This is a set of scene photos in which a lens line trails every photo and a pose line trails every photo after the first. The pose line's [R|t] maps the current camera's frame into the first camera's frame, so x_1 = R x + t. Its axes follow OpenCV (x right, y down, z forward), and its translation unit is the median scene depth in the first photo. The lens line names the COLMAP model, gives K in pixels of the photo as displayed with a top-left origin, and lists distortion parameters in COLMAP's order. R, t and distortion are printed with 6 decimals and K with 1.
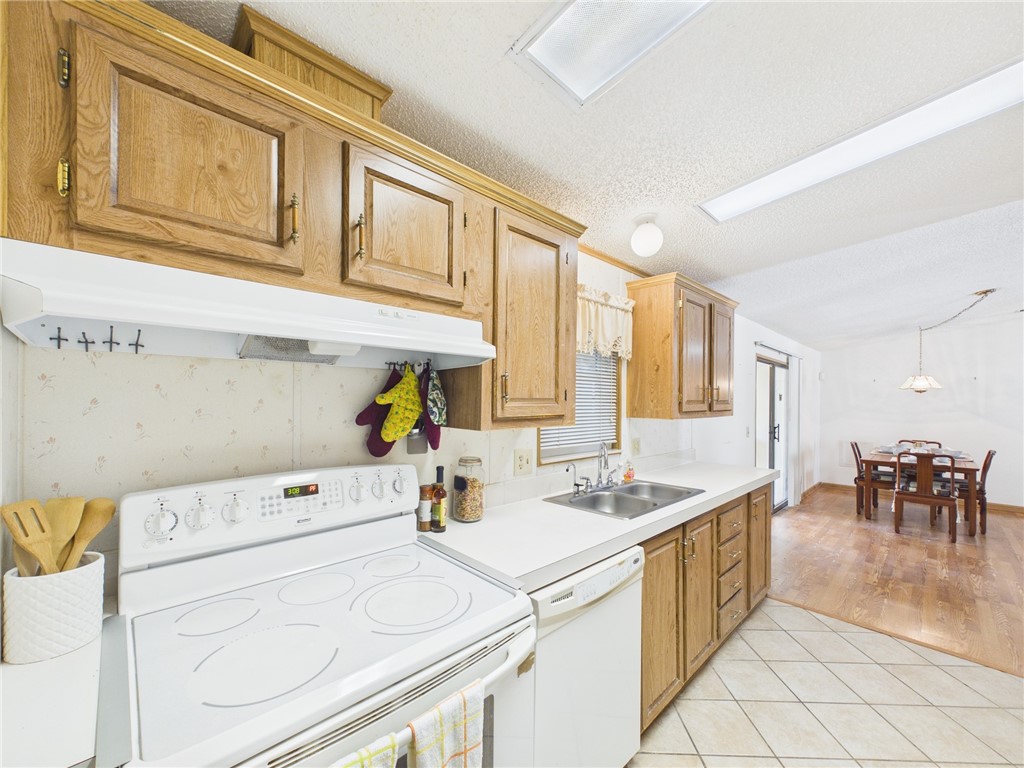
lens RADIAL K [[409.8, 0, 512.6], [0, 409.8, 397.6], [0, 0, 1]] dist [0.000183, 0.000176]
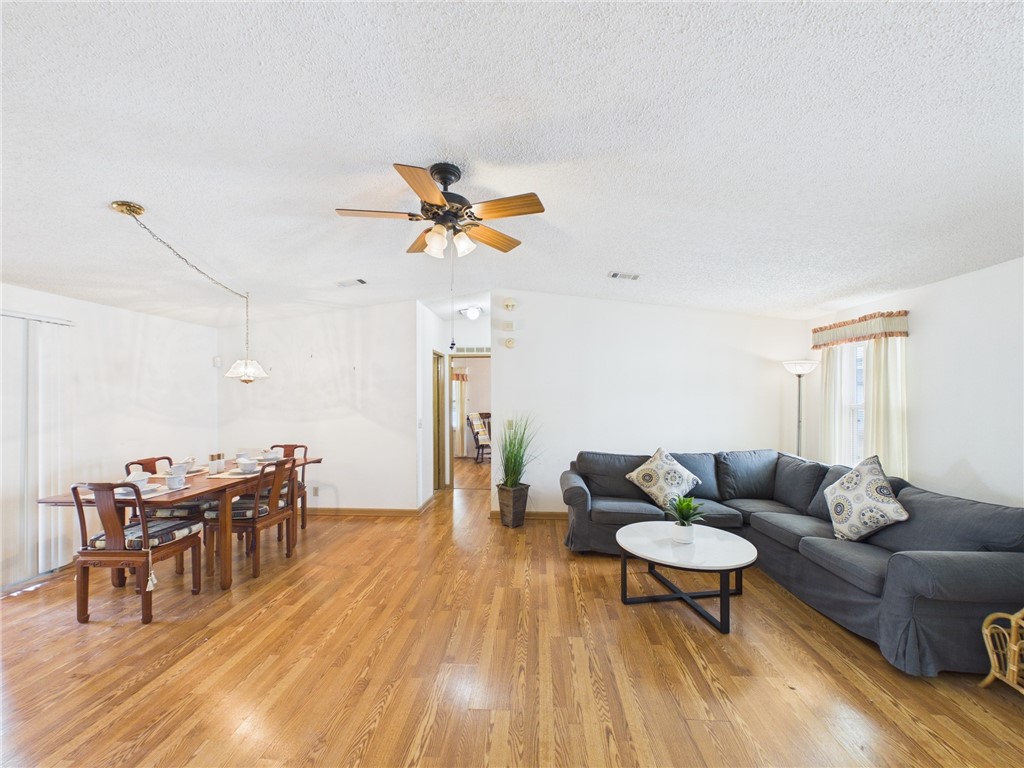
lens RADIAL K [[409.8, 0, 512.6], [0, 409.8, 397.6], [0, 0, 1]] dist [0.000183, 0.000176]
pose [[0.738220, -0.011589, 0.674460, 0.858283], [0.006404, 0.999928, 0.010172, 0.009697], [-0.674529, -0.003190, 0.738241, 0.139813]]
